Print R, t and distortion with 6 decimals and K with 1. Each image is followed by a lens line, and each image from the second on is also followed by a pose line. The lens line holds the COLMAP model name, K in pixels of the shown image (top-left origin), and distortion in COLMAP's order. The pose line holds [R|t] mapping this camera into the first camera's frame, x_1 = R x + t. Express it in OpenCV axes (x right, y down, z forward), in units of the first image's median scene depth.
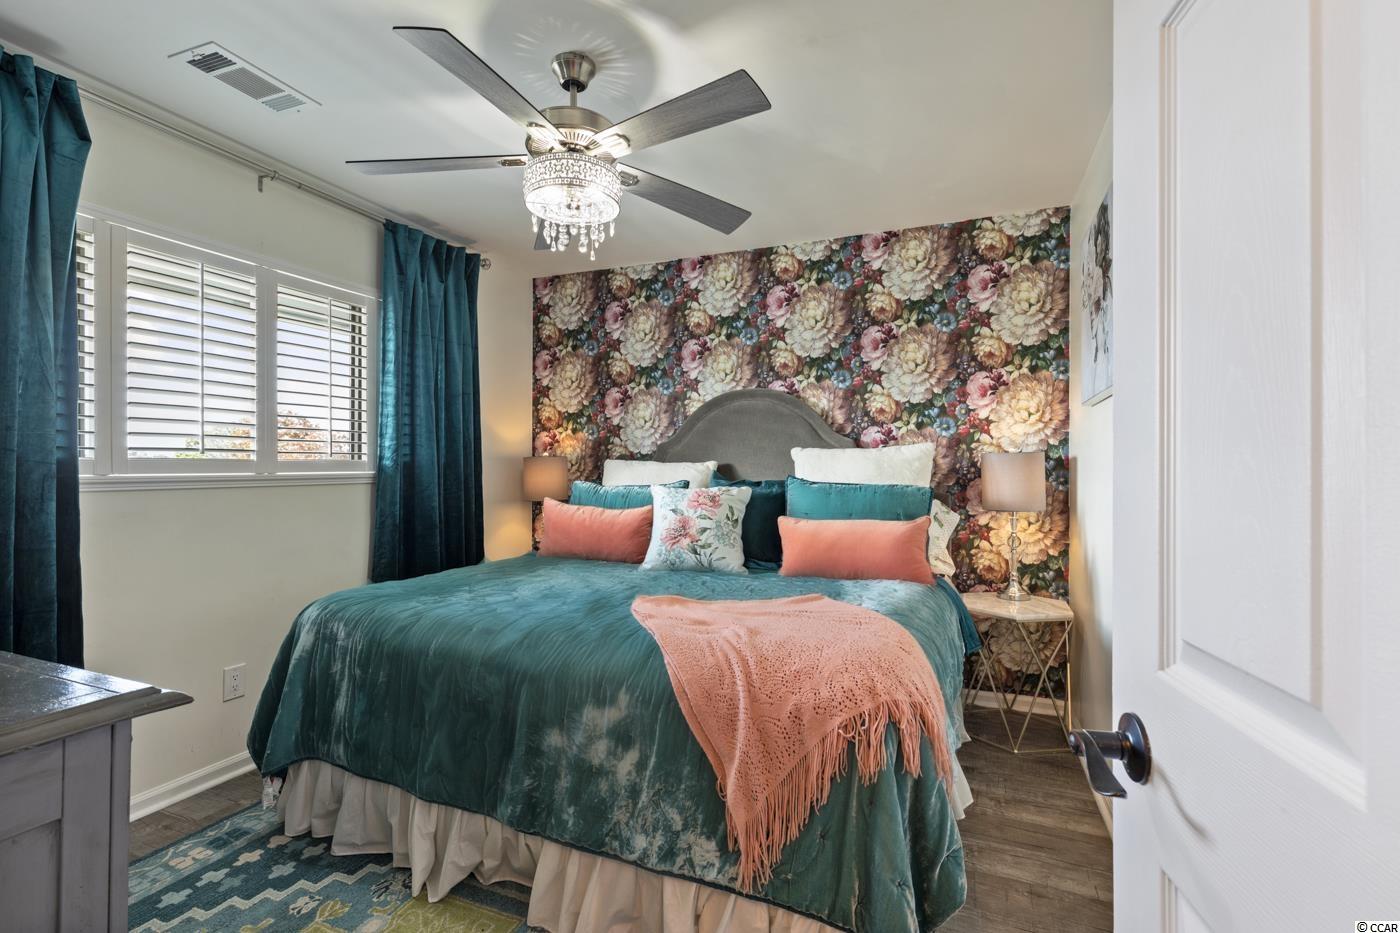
lens RADIAL K [[638.0, 0, 695.6], [0, 638.0, 457.3], [0, 0, 1]] dist [0.003424, -0.000338]
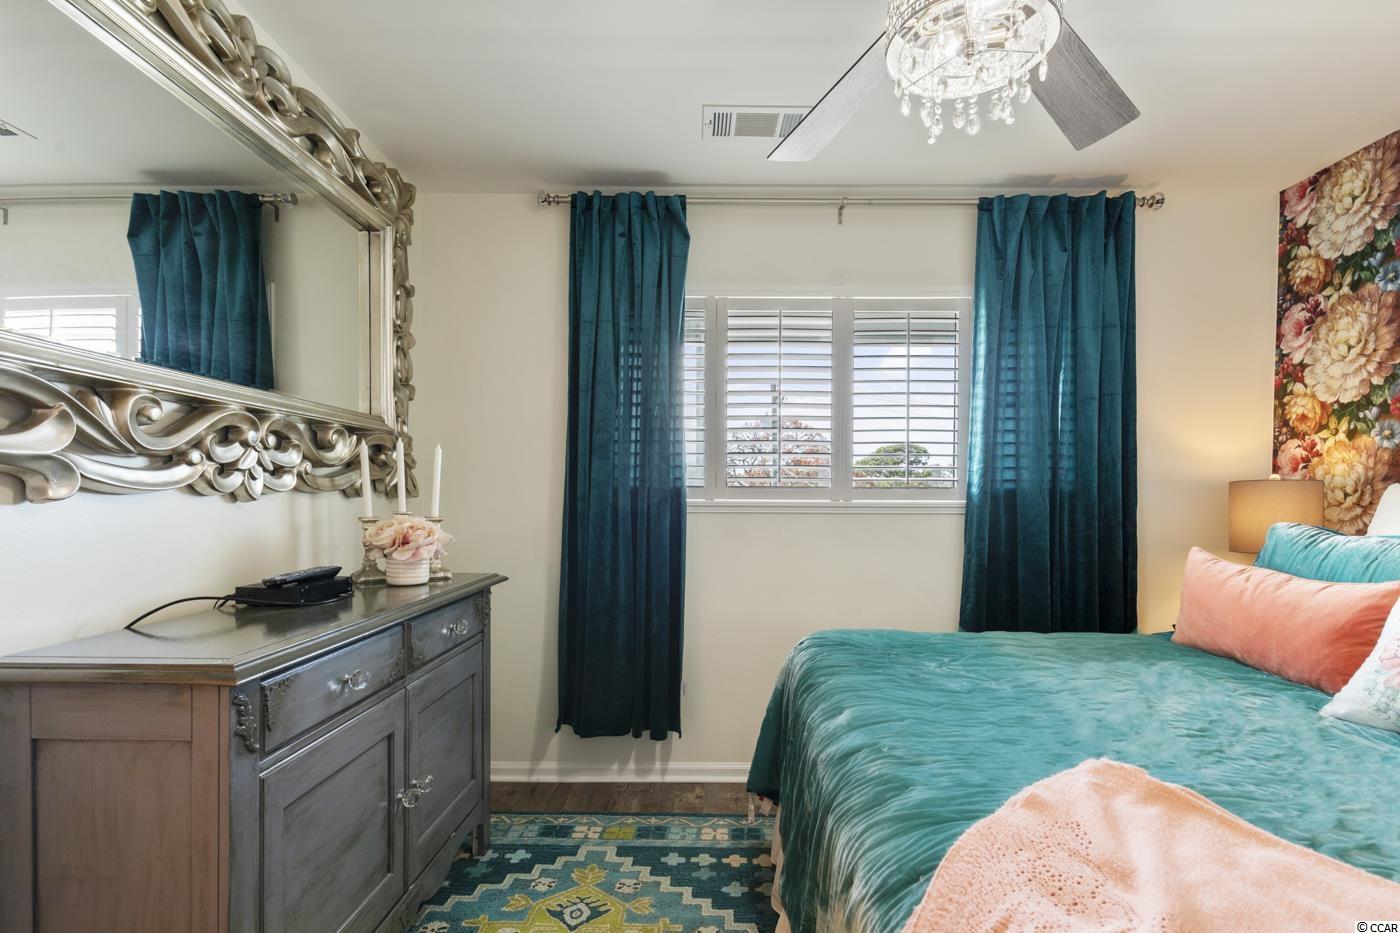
lens RADIAL K [[648.9, 0, 704.8], [0, 648.9, 500.0], [0, 0, 1]] dist [0.003424, 0.000403]
pose [[0.378214, 0.013673, -0.925617, 0.180609], [0.006774, 0.999823, 0.017538, 0.003869], [0.925693, -0.012904, 0.378055, 0.361789]]
